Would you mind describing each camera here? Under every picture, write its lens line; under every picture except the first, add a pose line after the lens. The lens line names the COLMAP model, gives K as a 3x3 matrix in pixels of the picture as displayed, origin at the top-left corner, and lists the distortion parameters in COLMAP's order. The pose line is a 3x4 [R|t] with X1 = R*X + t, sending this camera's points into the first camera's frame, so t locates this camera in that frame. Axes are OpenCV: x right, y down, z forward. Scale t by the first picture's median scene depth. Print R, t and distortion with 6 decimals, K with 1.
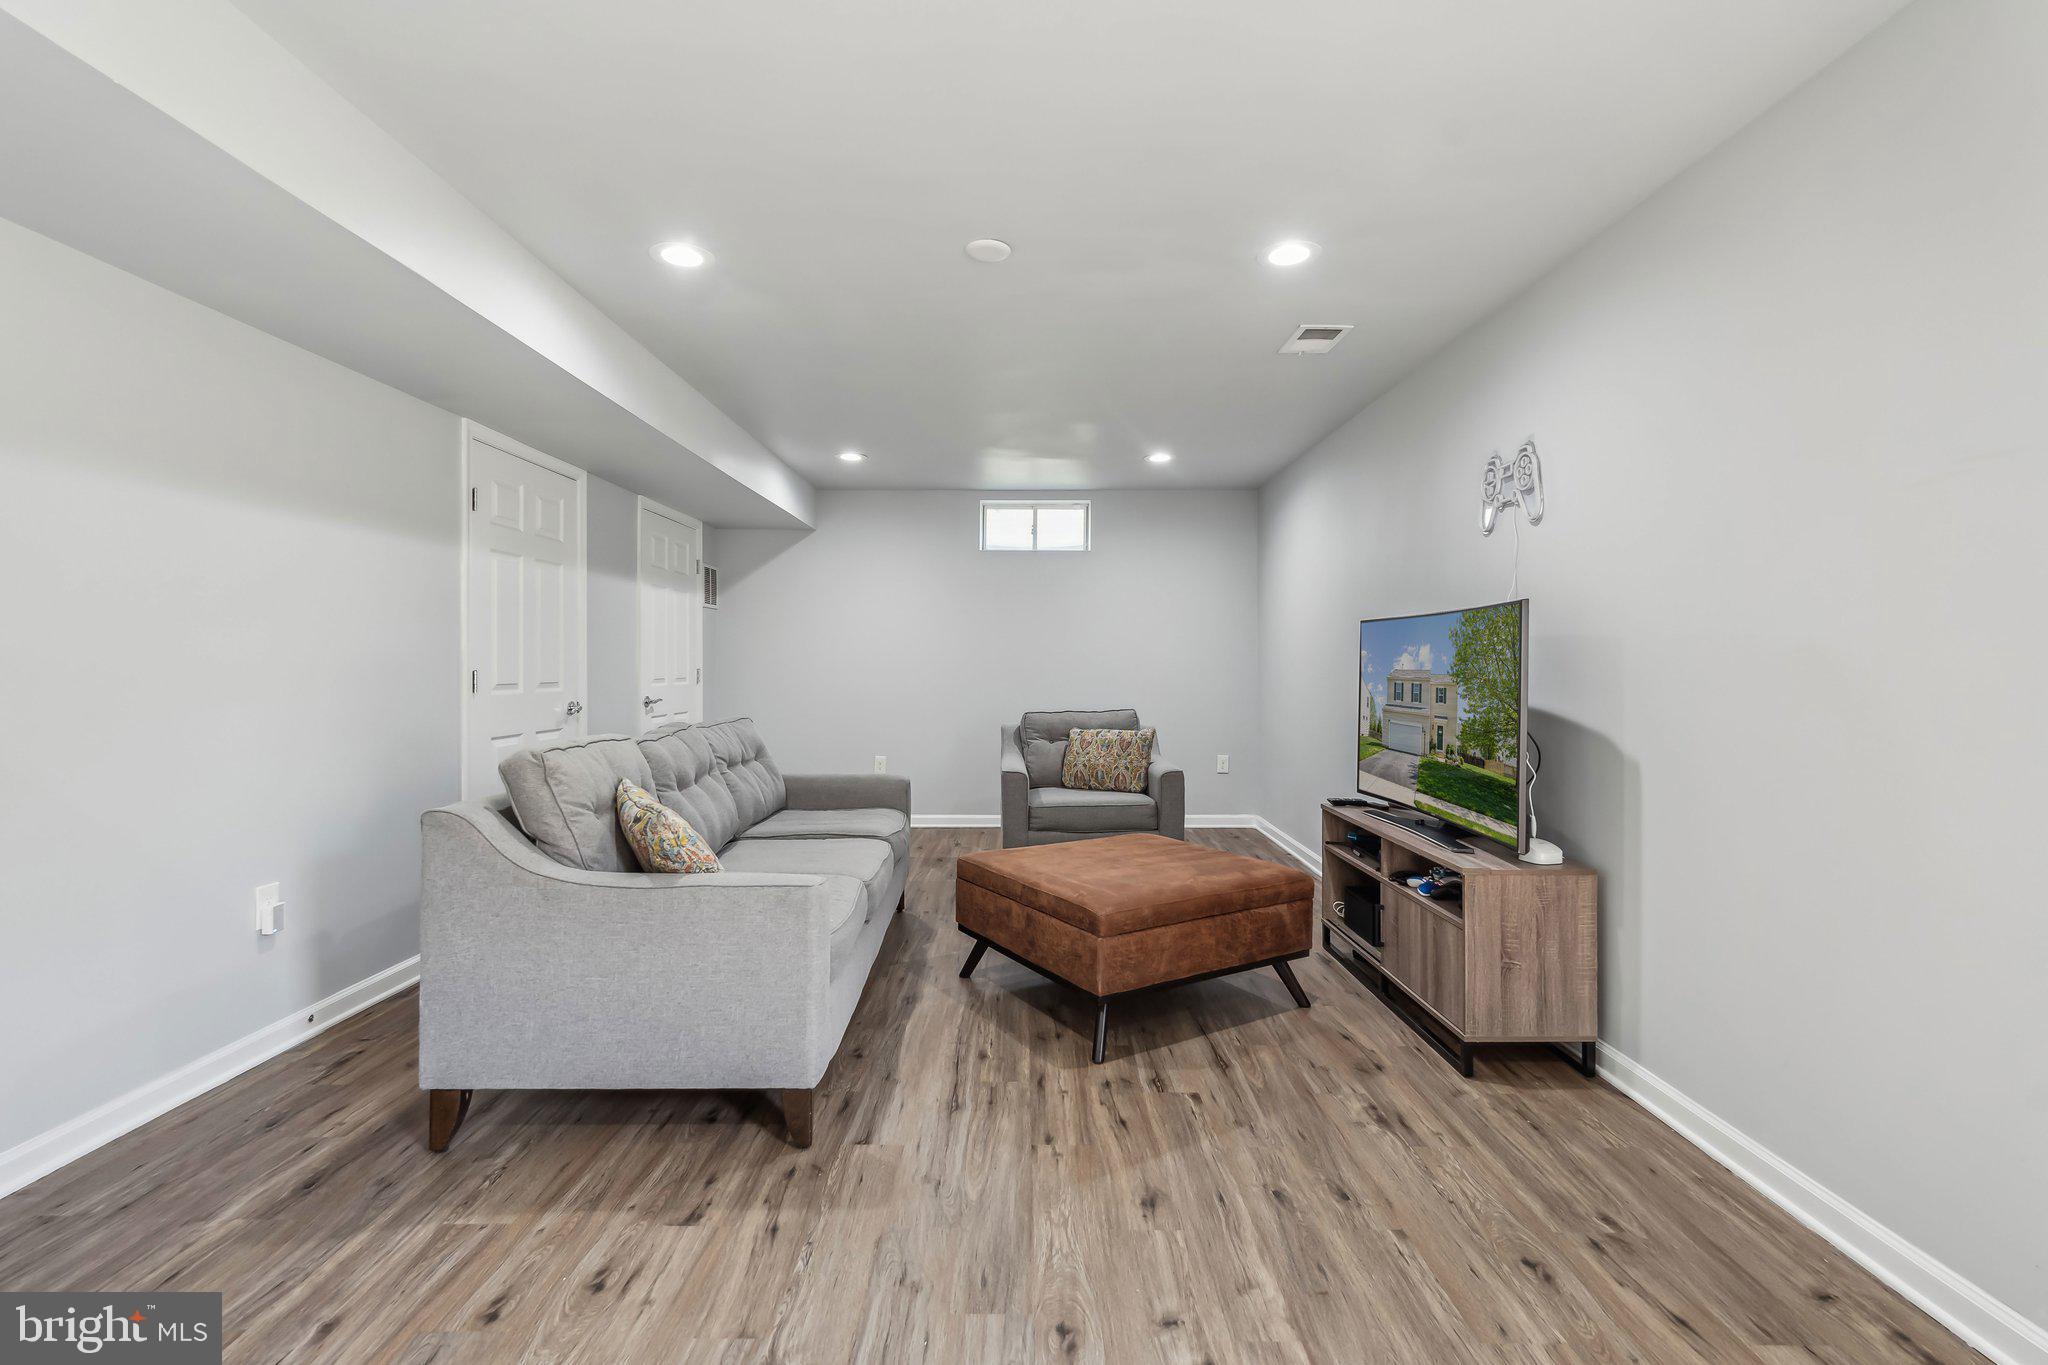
lens RADIAL K [[933.8, 0, 1032.4], [0, 933.8, 671.1], [0, 0, 1]] dist [-0.003762, -0.000045]
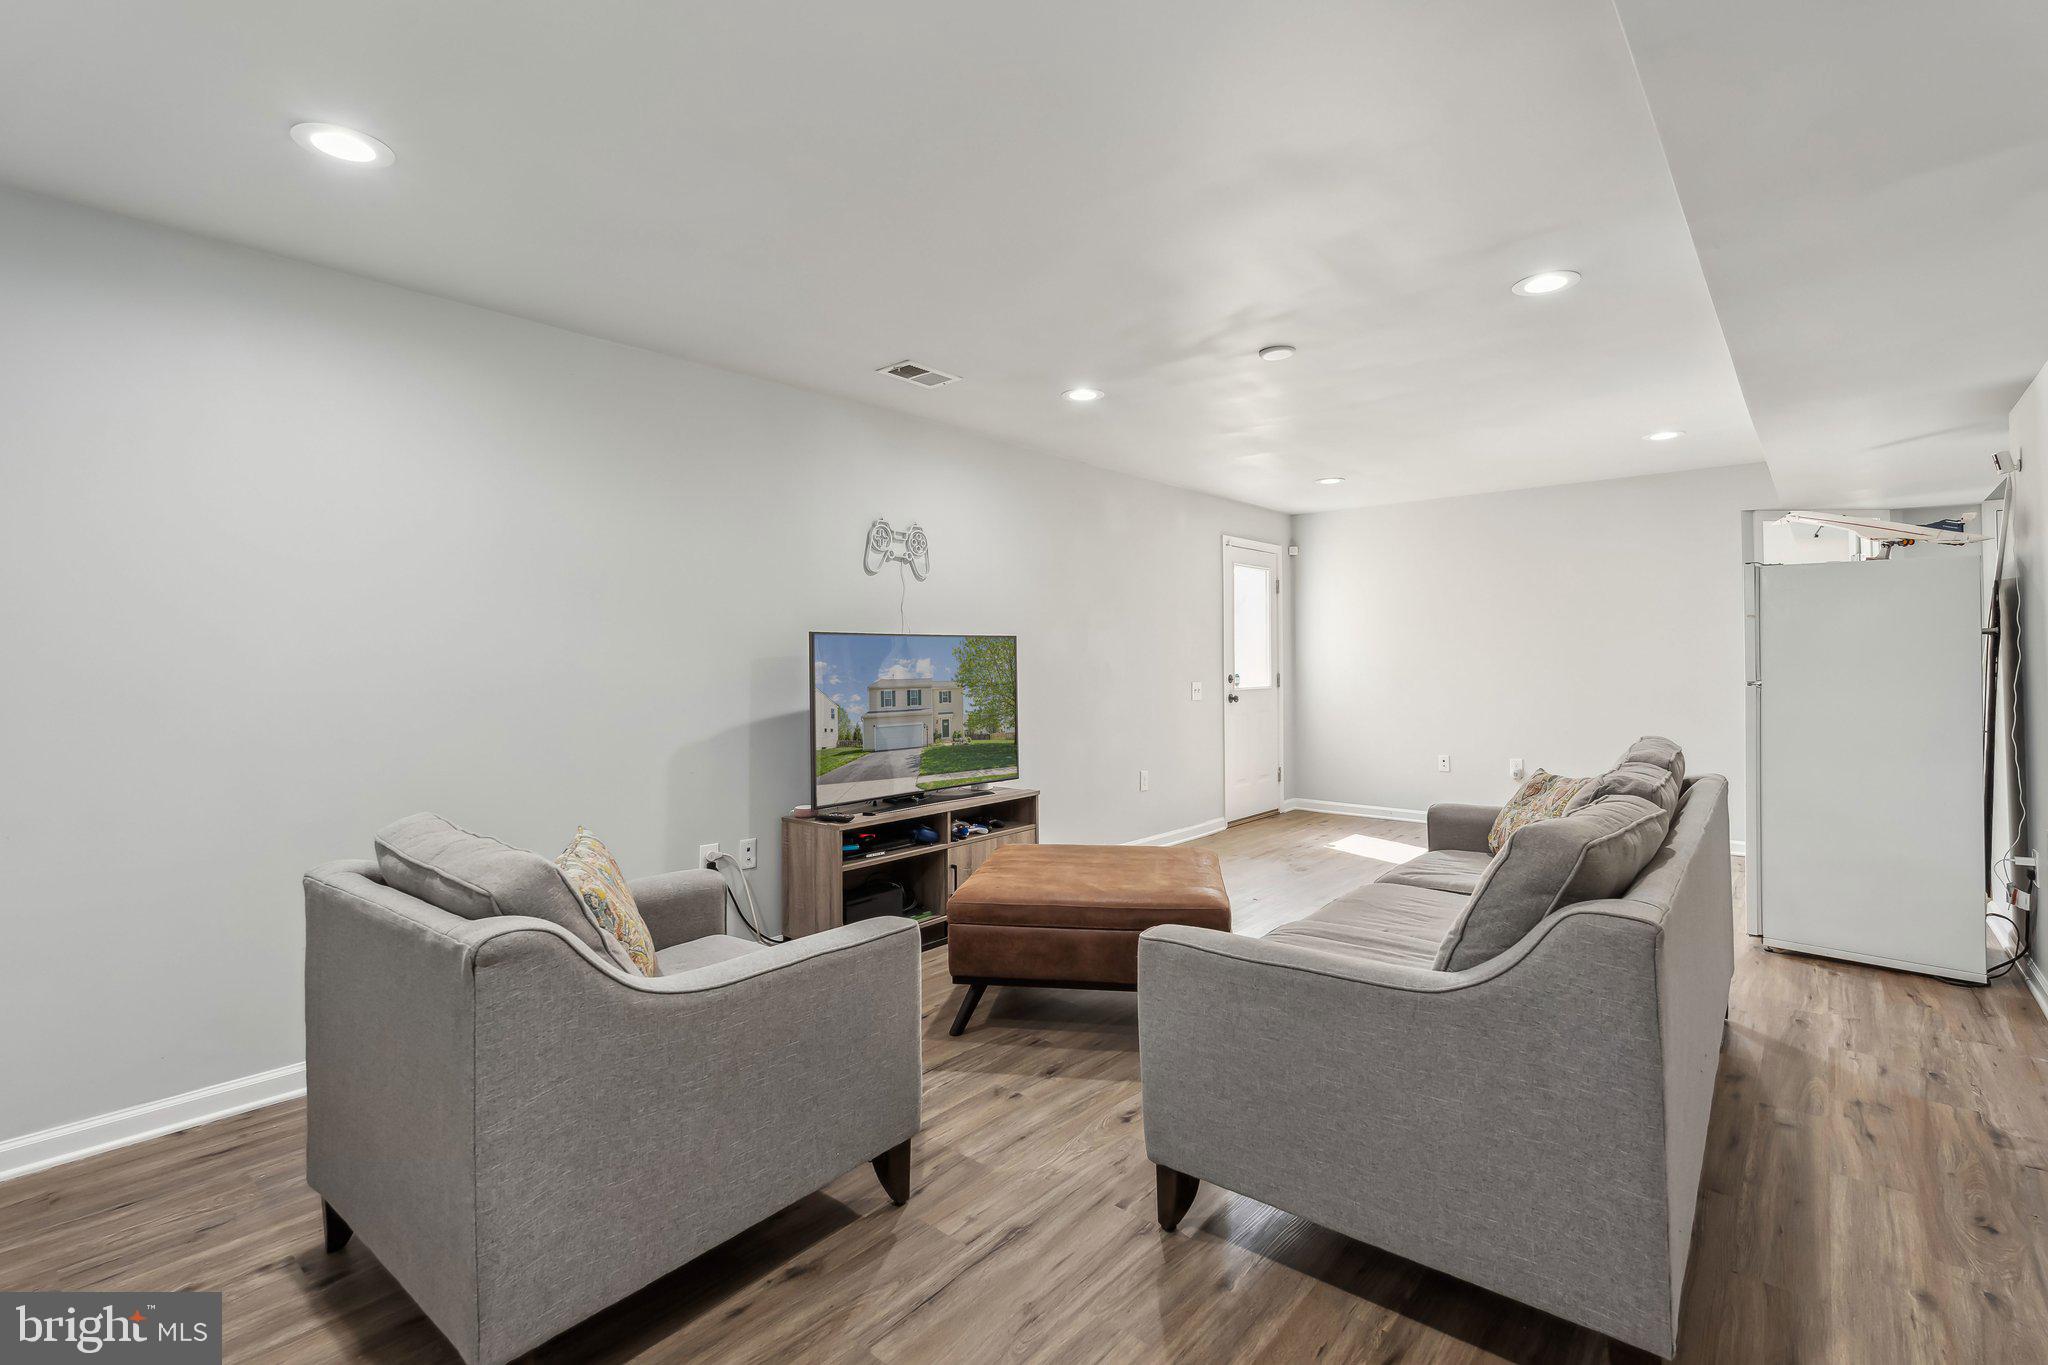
lens RADIAL K [[933.8, 0, 1026.1], [0, 933.8, 674.0], [0, 0, 1]] dist [-0.003762, -0.000045]
pose [[-0.749643, -0.005599, 0.661819, -0.571806], [0.007121, 0.999838, 0.016524, -0.030007], [-0.661804, 0.017100, -0.749482, 2.031048]]
